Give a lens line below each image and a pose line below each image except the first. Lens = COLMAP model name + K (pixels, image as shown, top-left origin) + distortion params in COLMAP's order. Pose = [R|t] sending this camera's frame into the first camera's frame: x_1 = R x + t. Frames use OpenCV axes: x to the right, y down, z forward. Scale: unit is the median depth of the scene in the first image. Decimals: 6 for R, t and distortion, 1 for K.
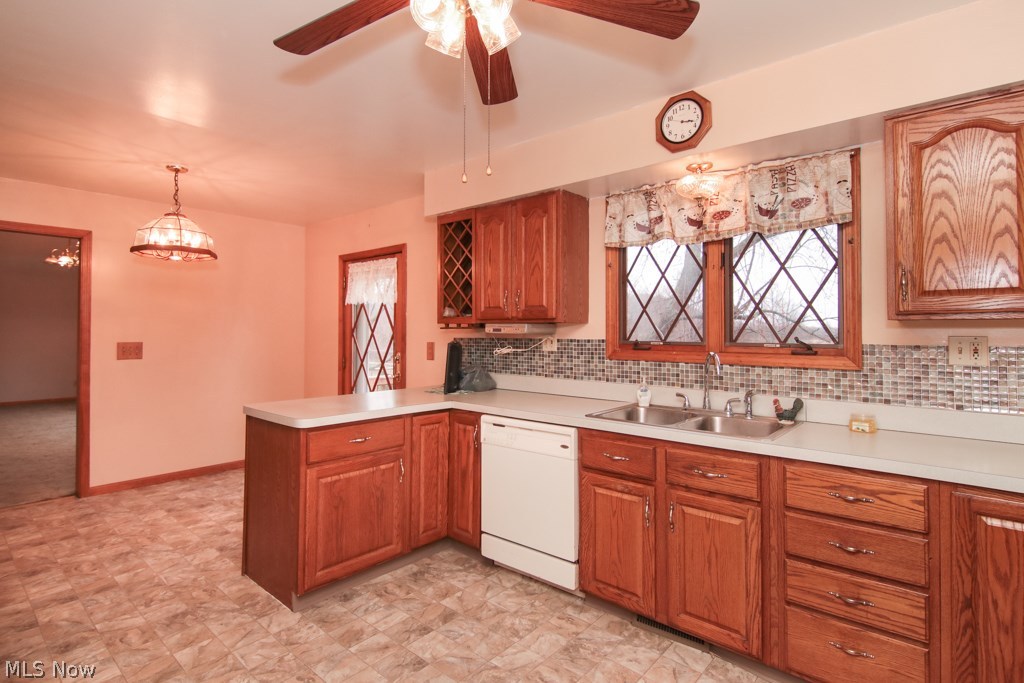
lens RADIAL K [[536.2, 0, 510.5], [0, 536.2, 316.2], [0, 0, 1]] dist [0.003934, -0.008400]
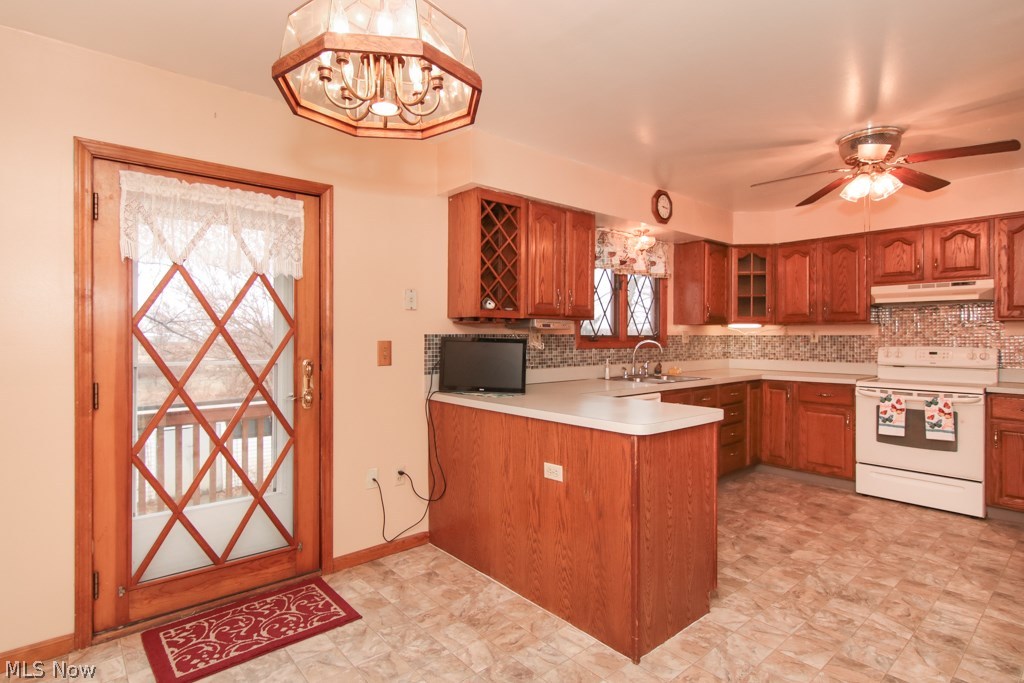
lens RADIAL K [[522.3, 0, 512.0], [0, 522.3, 341.5], [0, 0, 1]] dist [0.019345, -0.008962]
pose [[0.108388, -0.027124, 0.993739, -1.386290], [-0.042999, 0.998564, 0.031945, 0.032476], [-0.993178, -0.046192, 0.107066, 1.268645]]
